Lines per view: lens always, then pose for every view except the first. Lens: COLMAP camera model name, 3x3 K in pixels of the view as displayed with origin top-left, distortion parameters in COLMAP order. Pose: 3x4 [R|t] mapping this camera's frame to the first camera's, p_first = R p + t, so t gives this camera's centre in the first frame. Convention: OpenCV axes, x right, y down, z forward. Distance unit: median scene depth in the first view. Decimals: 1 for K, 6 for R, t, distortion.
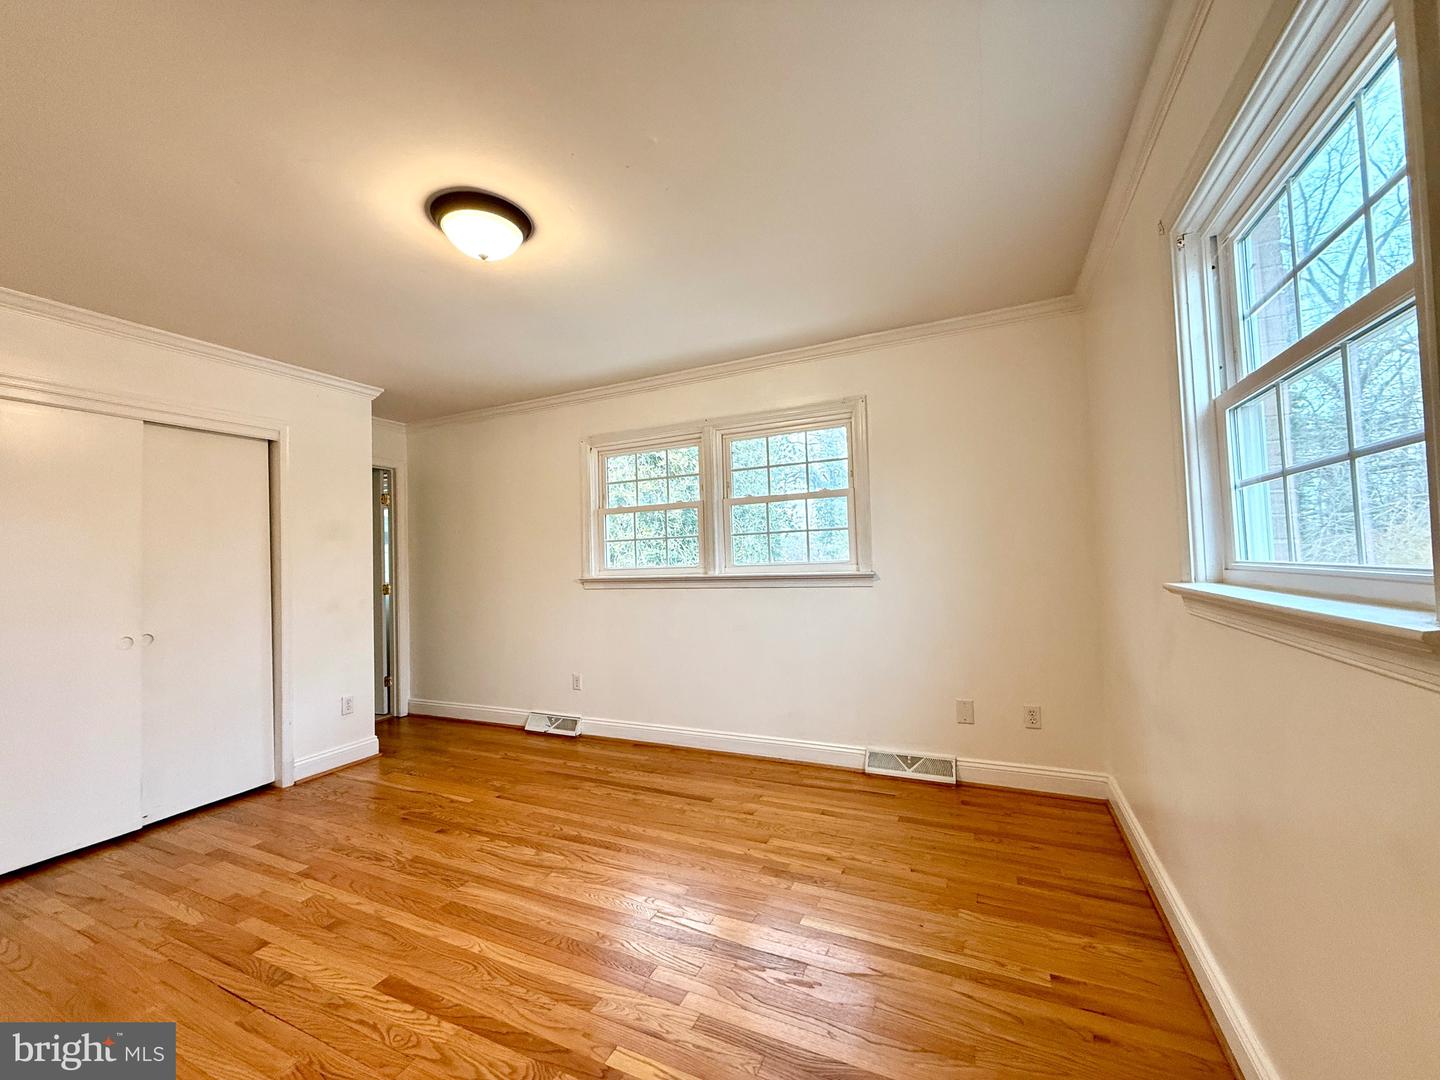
lens RADIAL K [[572.9, 0, 712.0], [0, 572.9, 537.3], [0, 0, 1]] dist [0.005174, 0.000936]
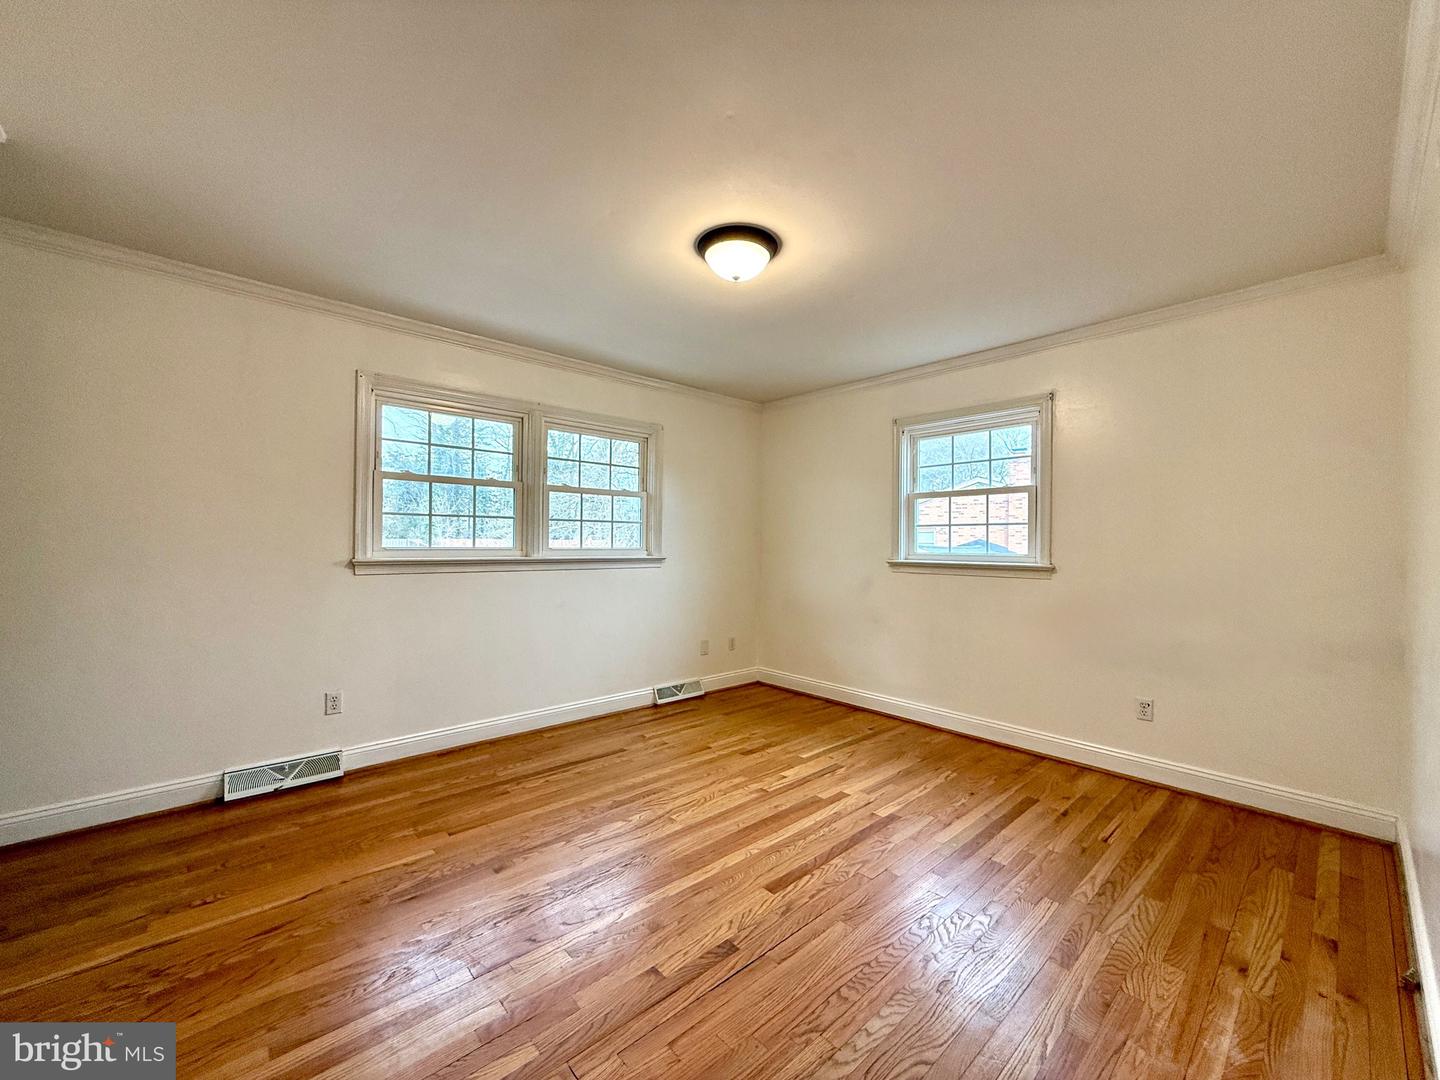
lens RADIAL K [[572.9, 0, 715.9], [0, 572.9, 537.7], [0, 0, 1]] dist [0.005174, 0.000936]
pose [[0.383796, 0.049055, 0.922114, -0.955453], [-0.055781, 0.997996, -0.029875, 0.050950], [-0.921731, -0.039970, 0.385764, 0.372974]]
